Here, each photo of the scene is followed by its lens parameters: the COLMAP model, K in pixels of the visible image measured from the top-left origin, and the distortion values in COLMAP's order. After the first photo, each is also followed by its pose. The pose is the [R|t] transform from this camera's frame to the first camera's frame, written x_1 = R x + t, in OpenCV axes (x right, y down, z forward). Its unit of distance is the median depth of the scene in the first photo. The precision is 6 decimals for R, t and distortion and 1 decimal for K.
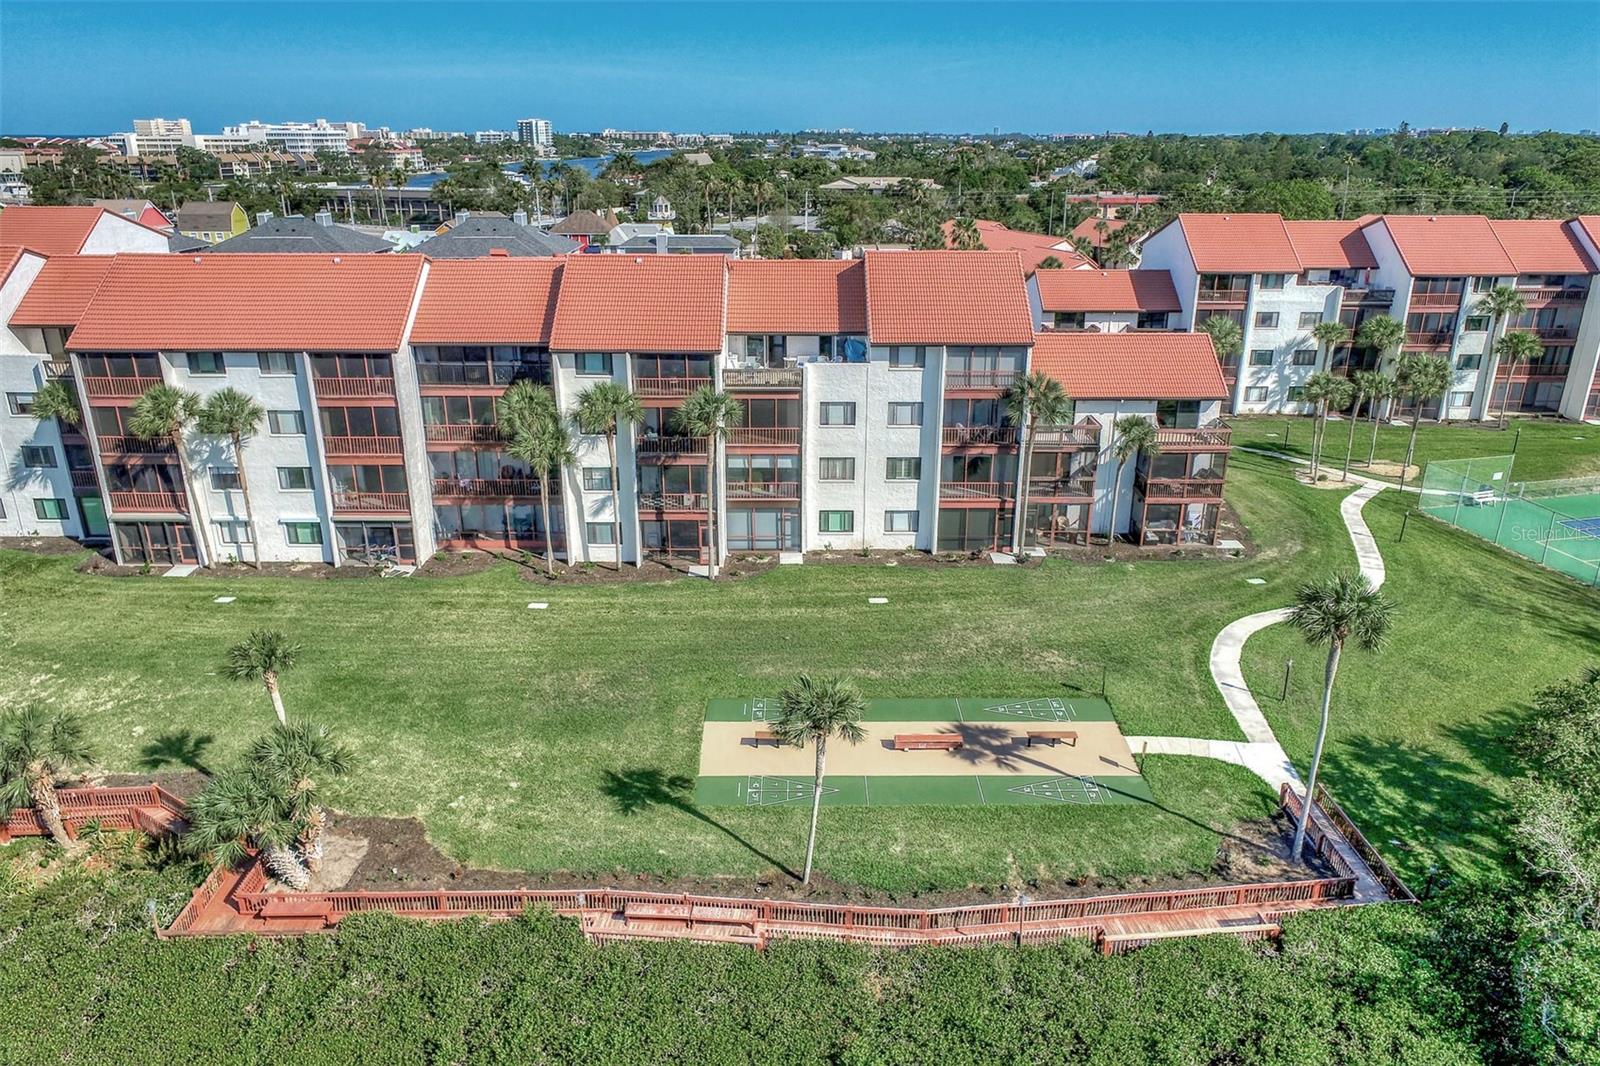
lens RADIAL K [[1102.6, 0, 805.9], [0, 1102.6, 505.5], [0, 0, 1]] dist [-0.006702, -0.002889]
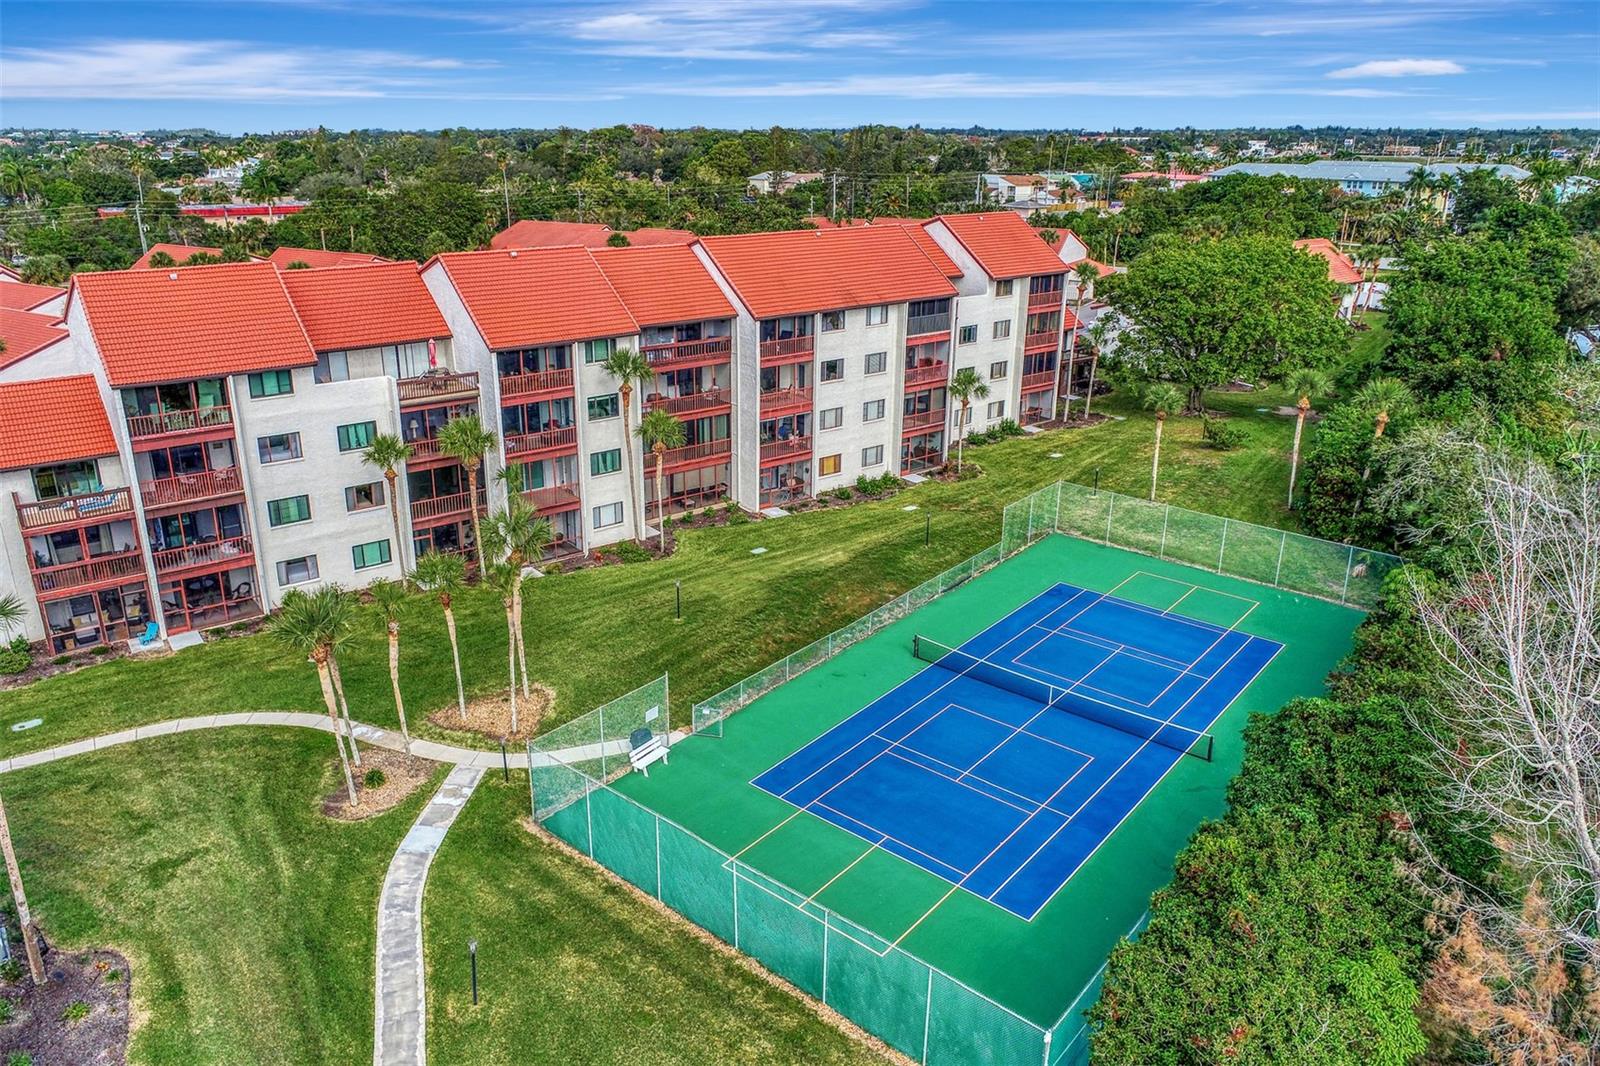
lens RADIAL K [[1116.4, 0, 761.2], [0, 1116.4, 523.4], [0, 0, 1]] dist [-0.000722, 0.002565]
pose [[0.809376, -0.199074, 0.552522, 0.427542], [0.193840, 0.978628, 0.068649, -0.176728], [-0.554380, 0.051538, 0.830667, 0.551446]]
